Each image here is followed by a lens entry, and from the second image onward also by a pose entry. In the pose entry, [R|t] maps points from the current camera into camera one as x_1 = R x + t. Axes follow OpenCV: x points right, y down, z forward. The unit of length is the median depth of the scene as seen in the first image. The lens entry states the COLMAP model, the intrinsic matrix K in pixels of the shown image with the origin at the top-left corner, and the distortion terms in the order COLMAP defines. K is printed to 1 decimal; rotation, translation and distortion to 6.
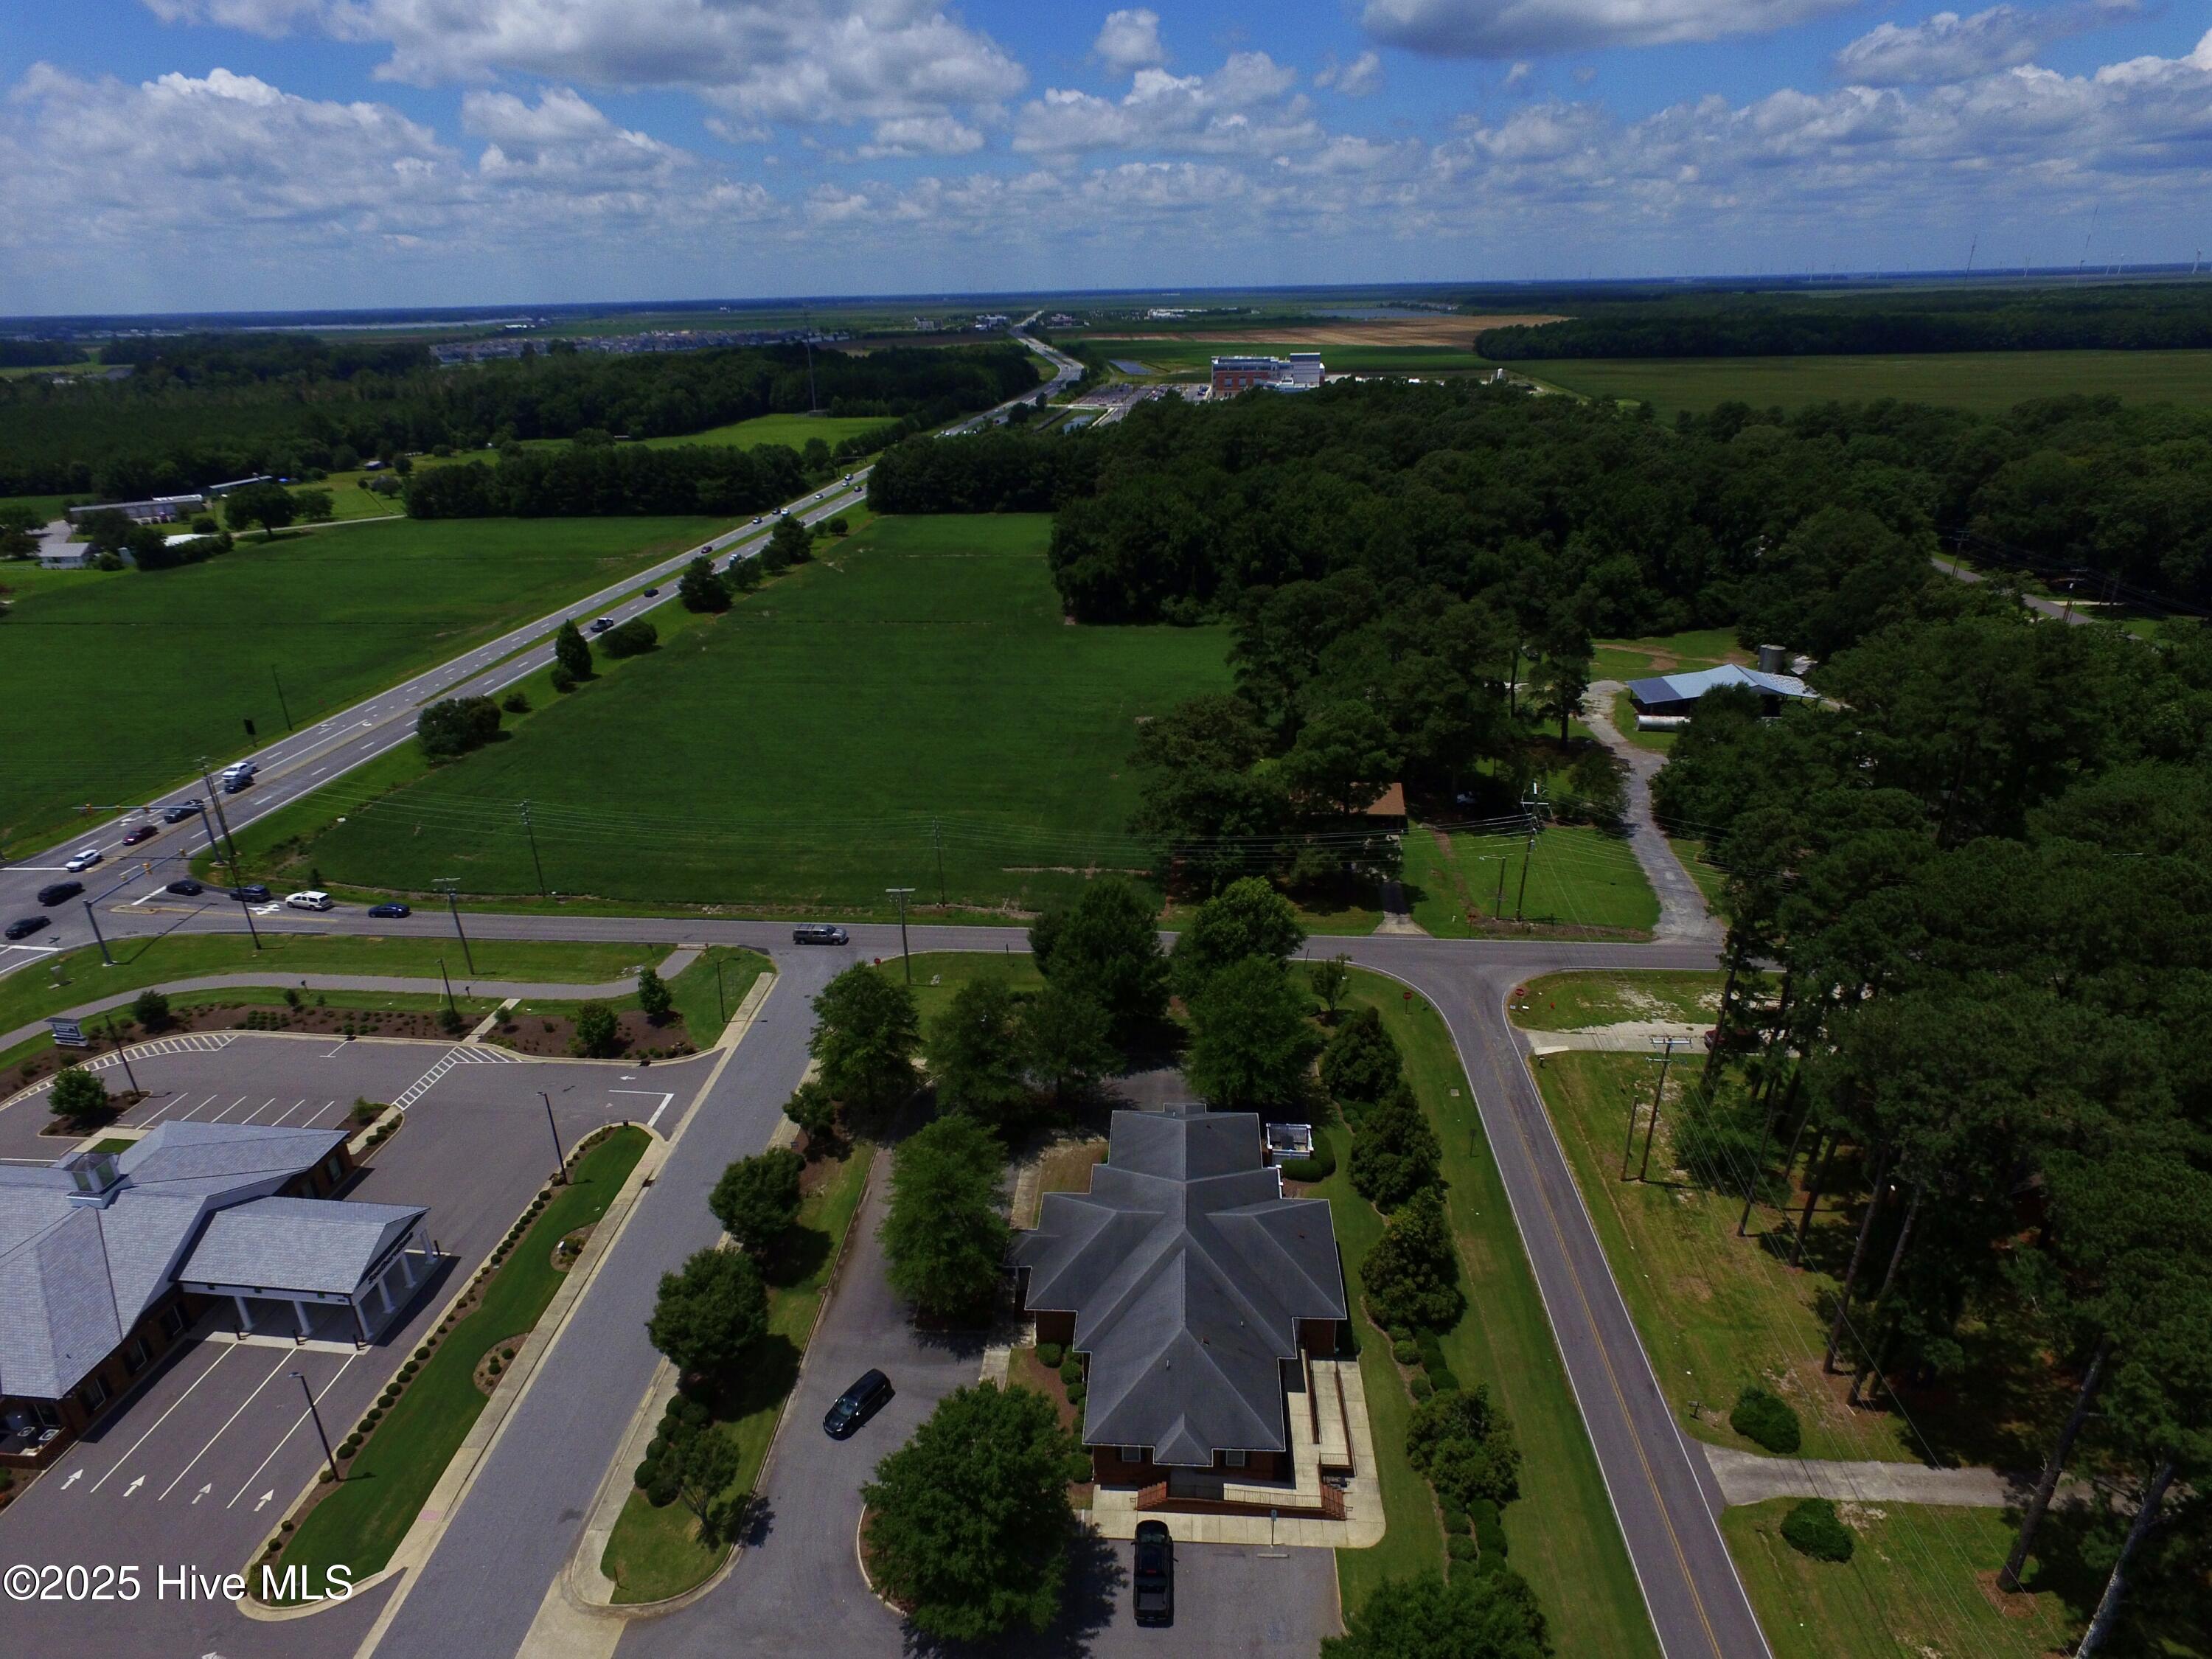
lens RADIAL K [[1287.9, 0, 1113.0], [0, 1287.9, 821.7], [0, 0, 1]] dist [-0.021172, 0.023386]
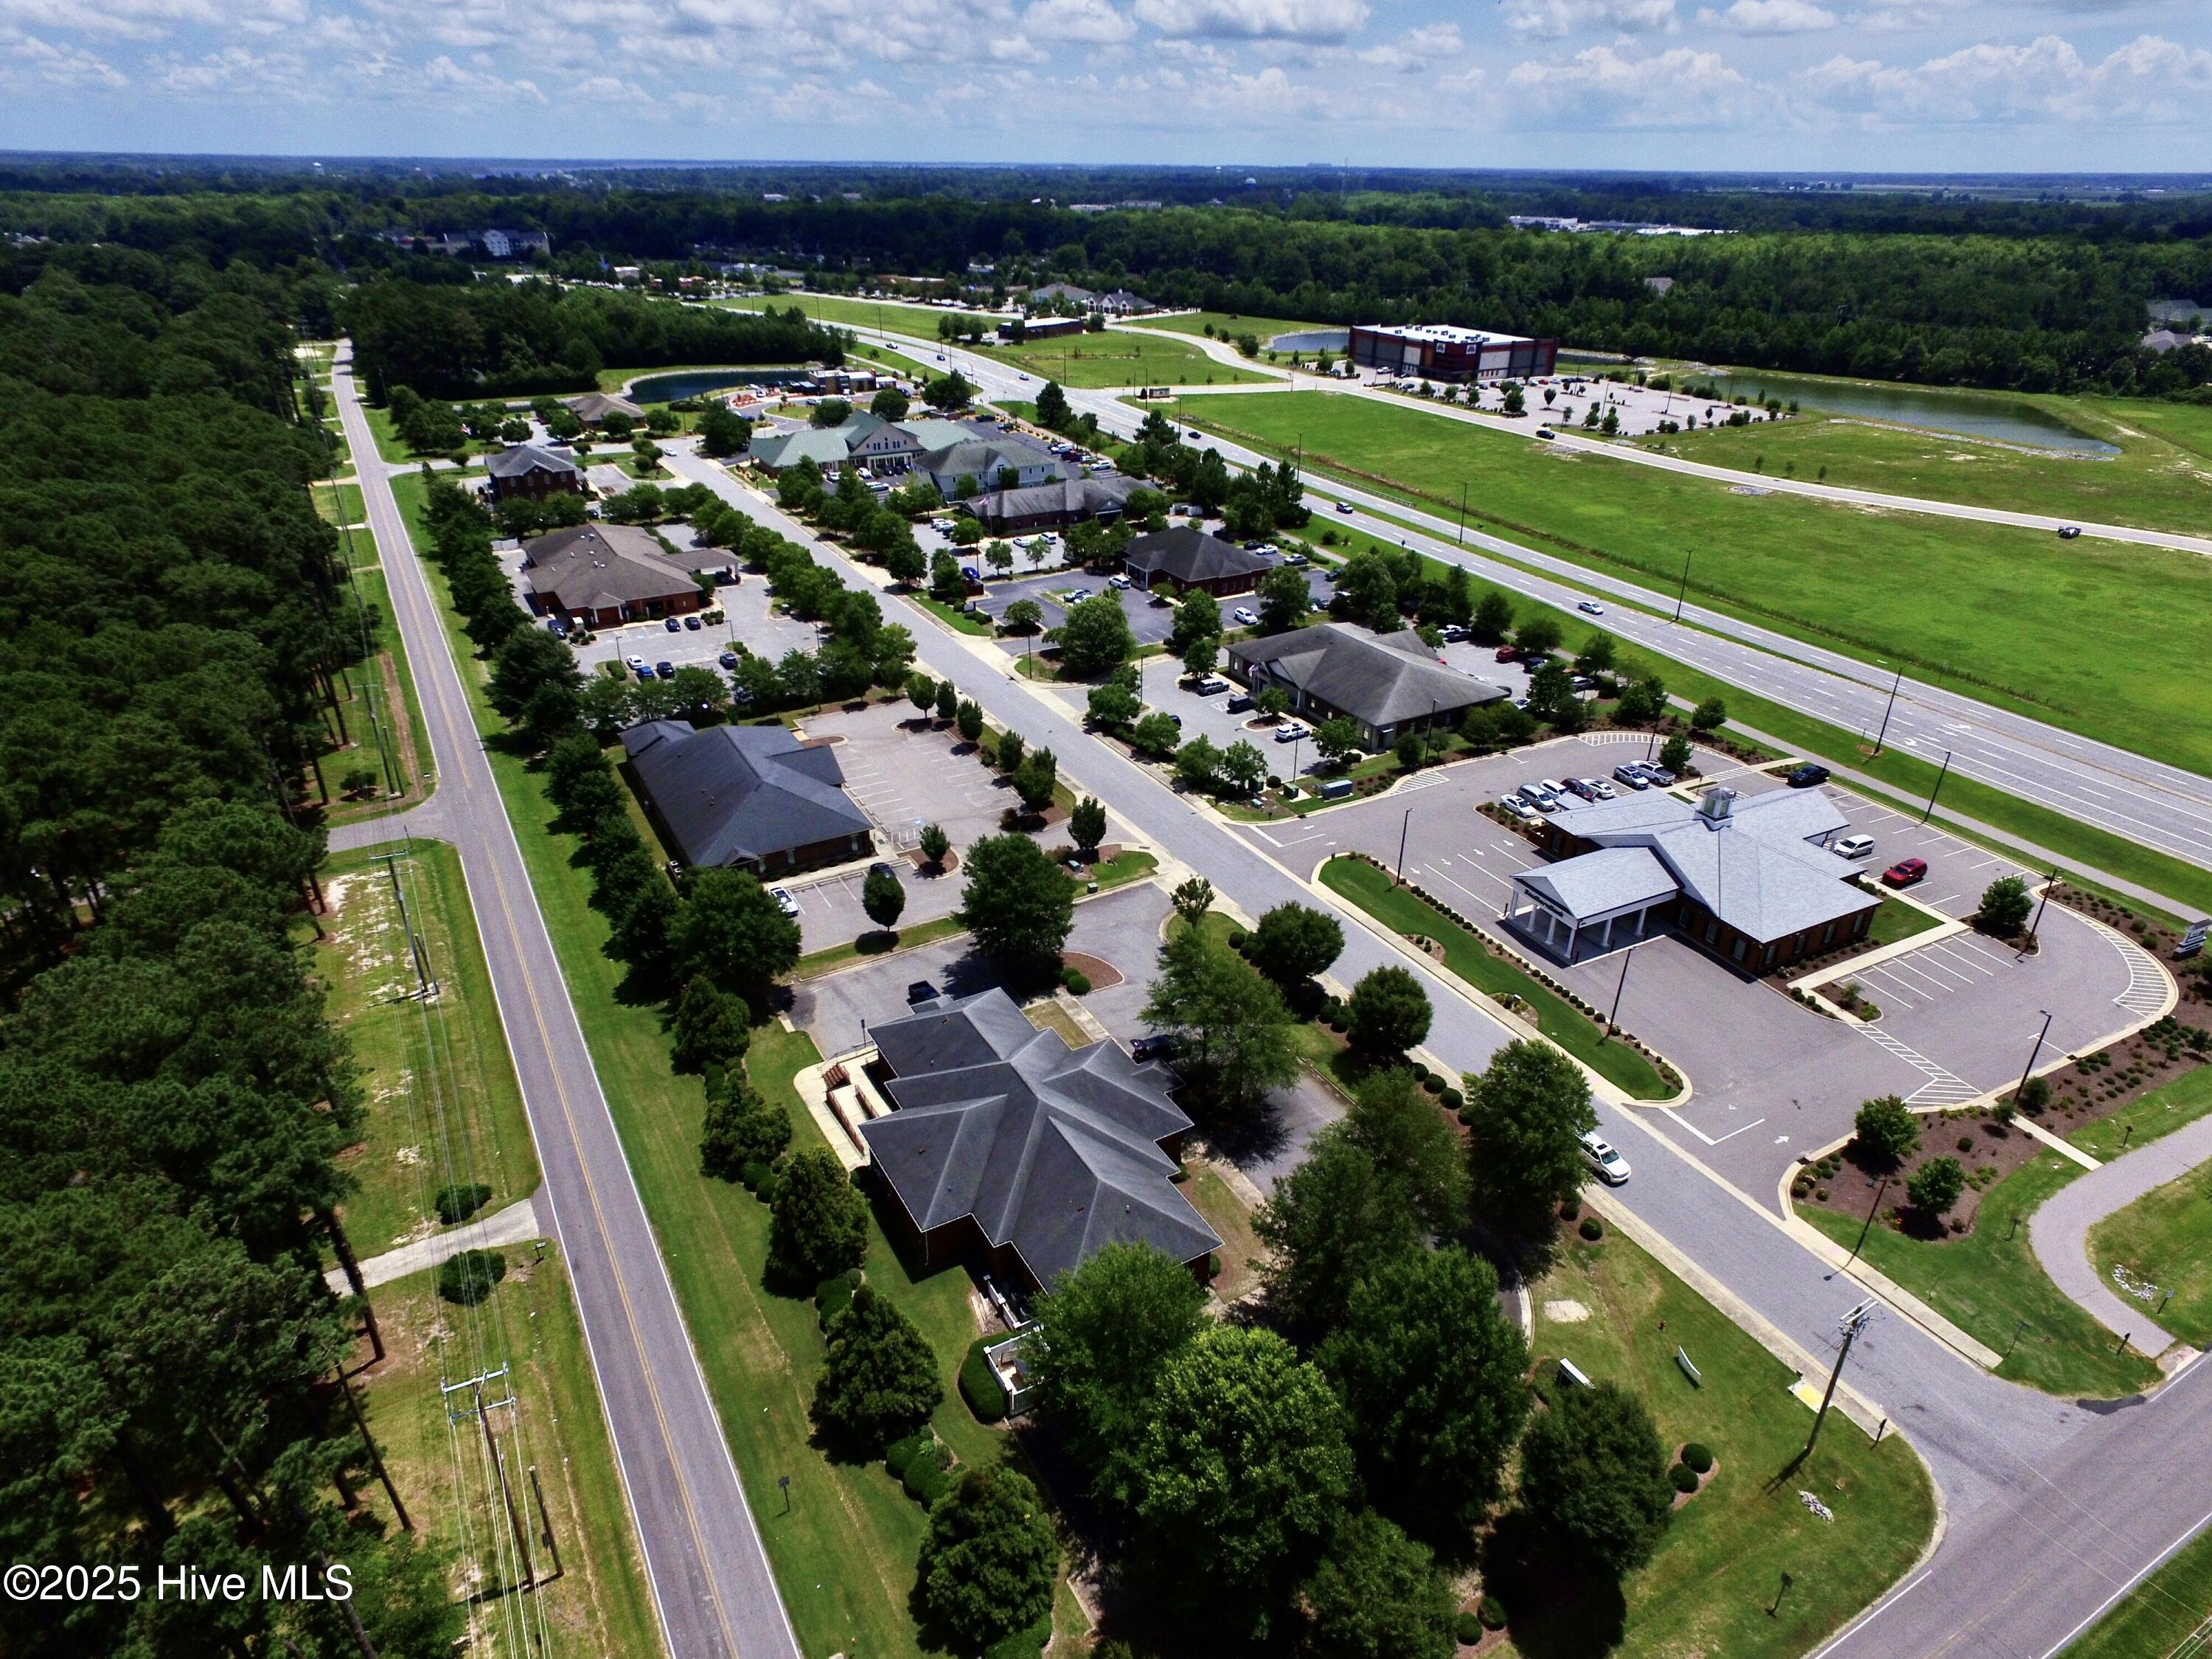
lens RADIAL K [[1275.3, 0, 1100.3], [0, 1275.3, 830.8], [0, 0, 1]] dist [-0.024164, 0.022095]
pose [[-0.835502, 0.268165, -0.479608, 0.468350], [-0.211005, 0.649333, 0.730646, -0.619979], [0.507359, 0.711656, -0.485935, 1.473913]]
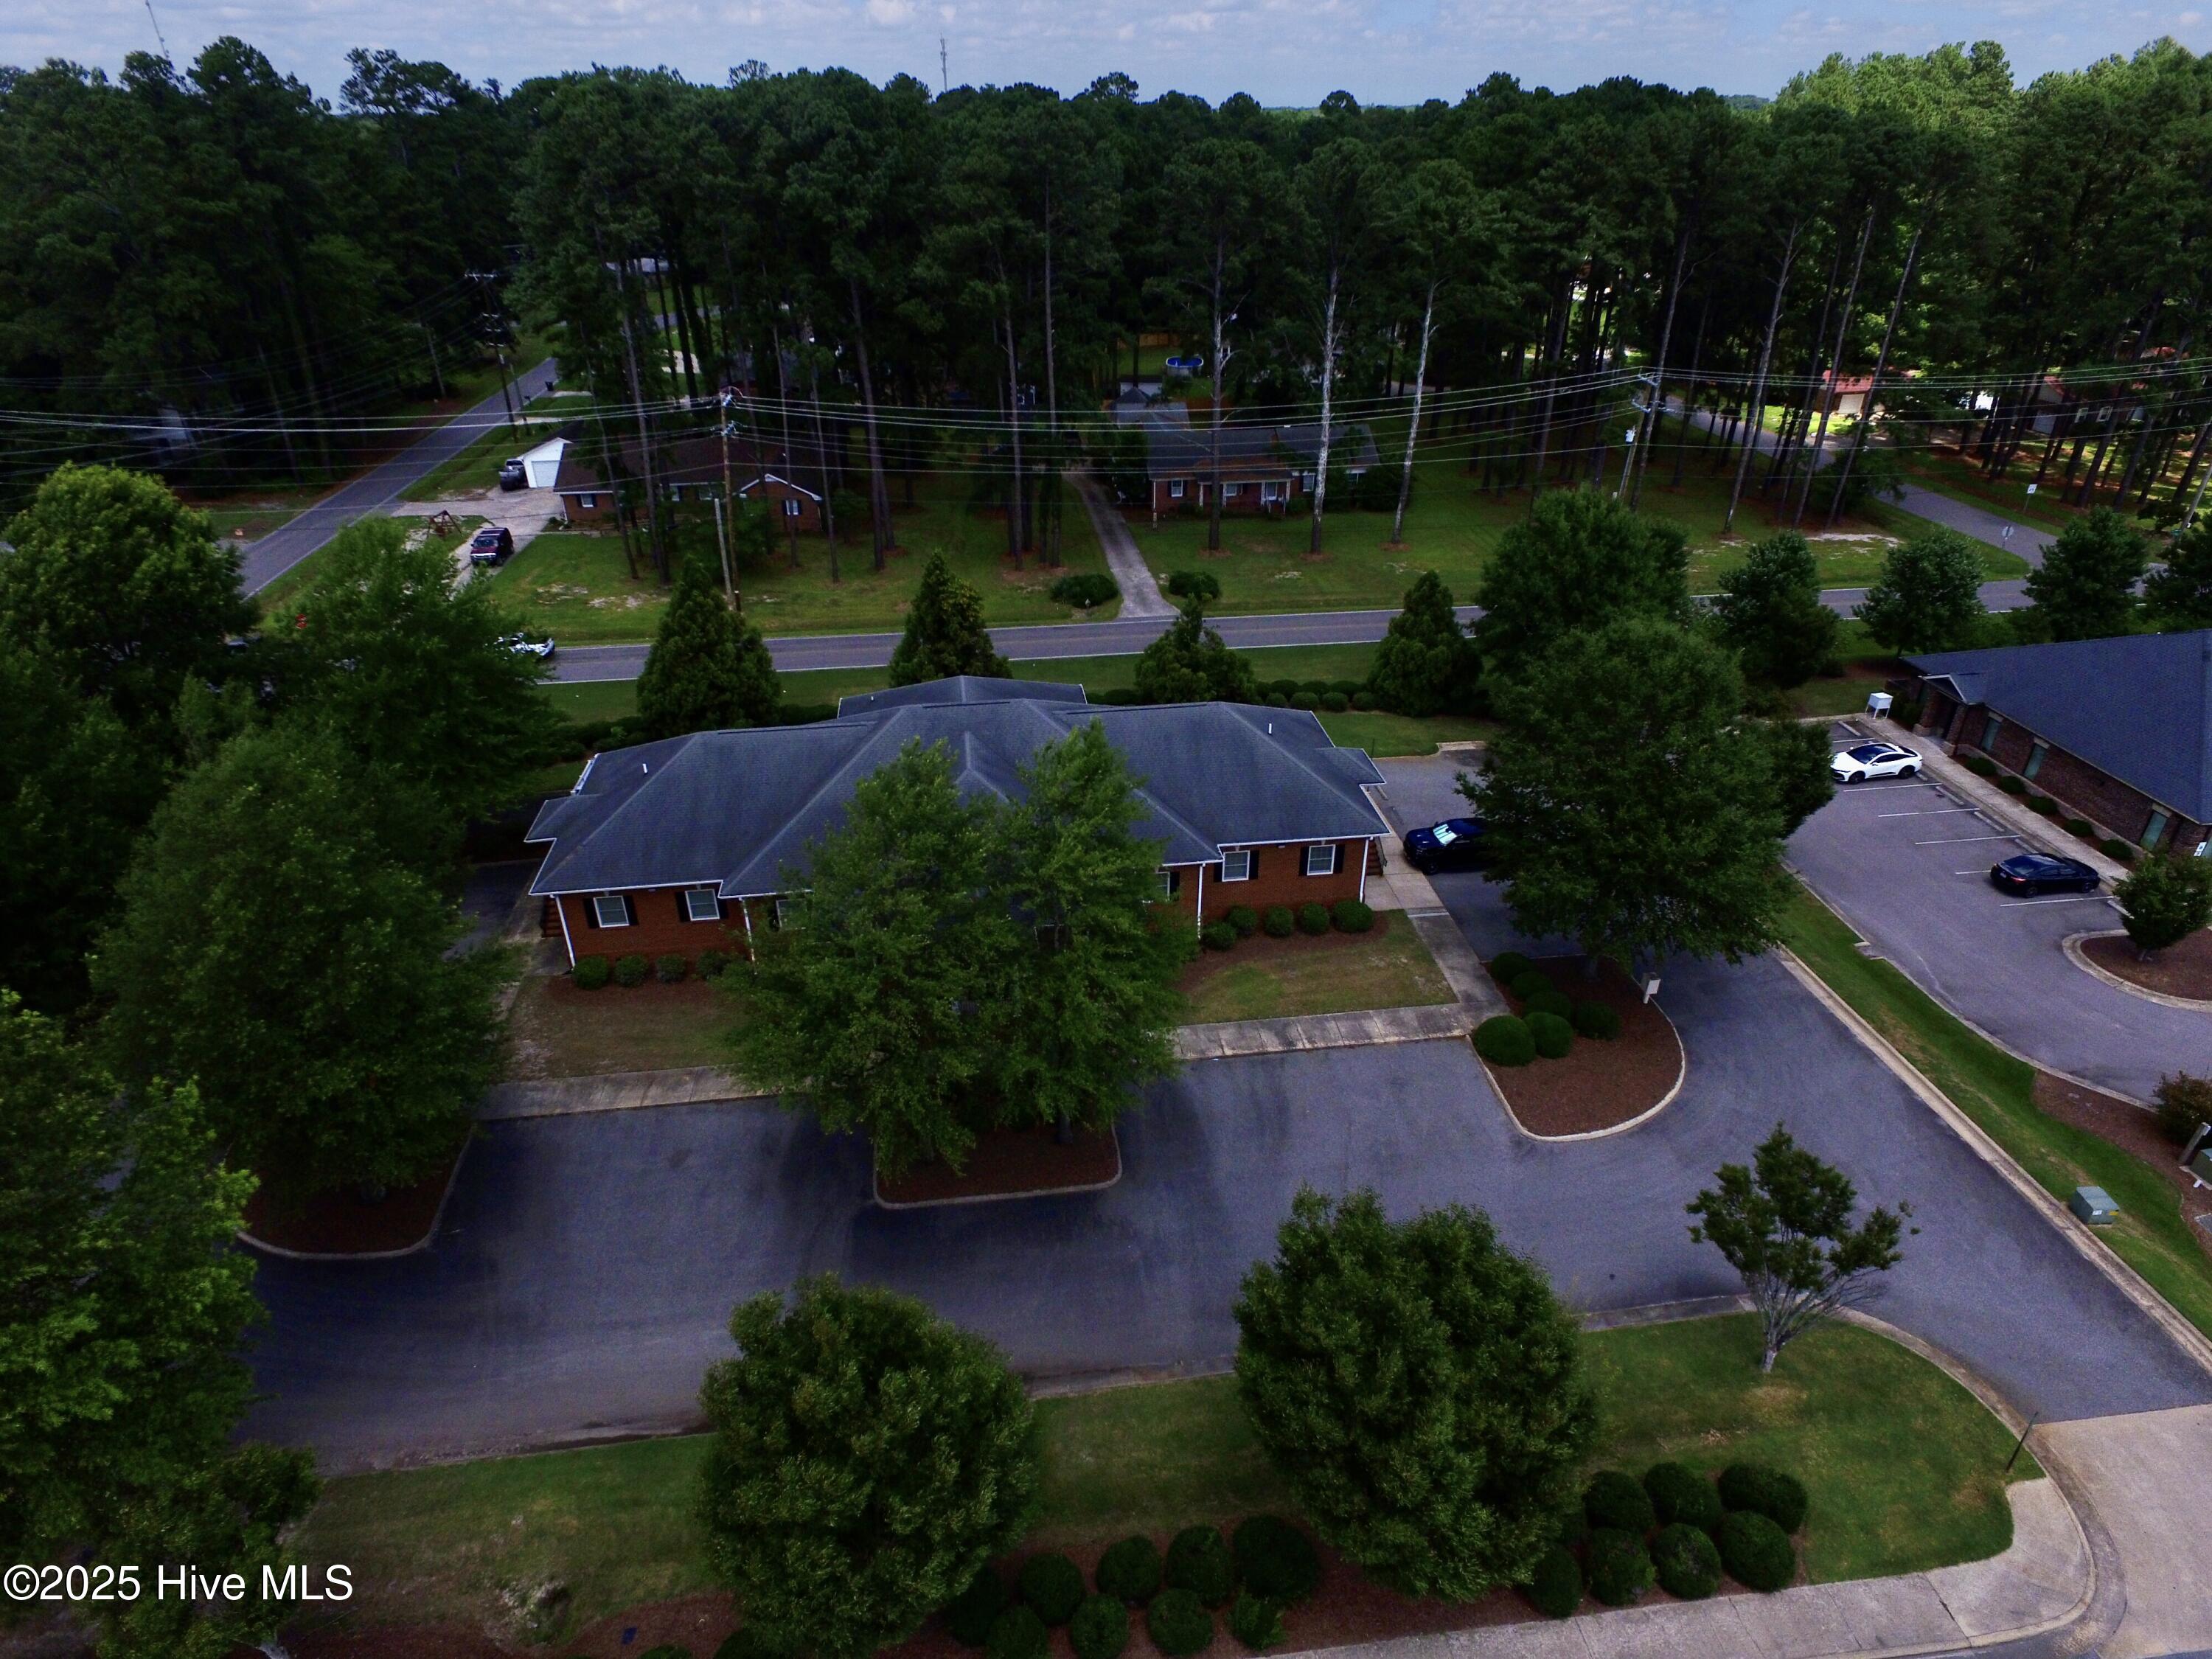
lens RADIAL K [[1275.3, 0, 1100.3], [0, 1275.3, 830.8], [0, 0, 1]] dist [-0.024164, 0.022095]
pose [[-0.182190, -0.472249, 0.862431, -0.516570], [0.390640, 0.770155, 0.504244, 0.080422], [-0.902334, 0.428769, 0.044165, 1.006513]]
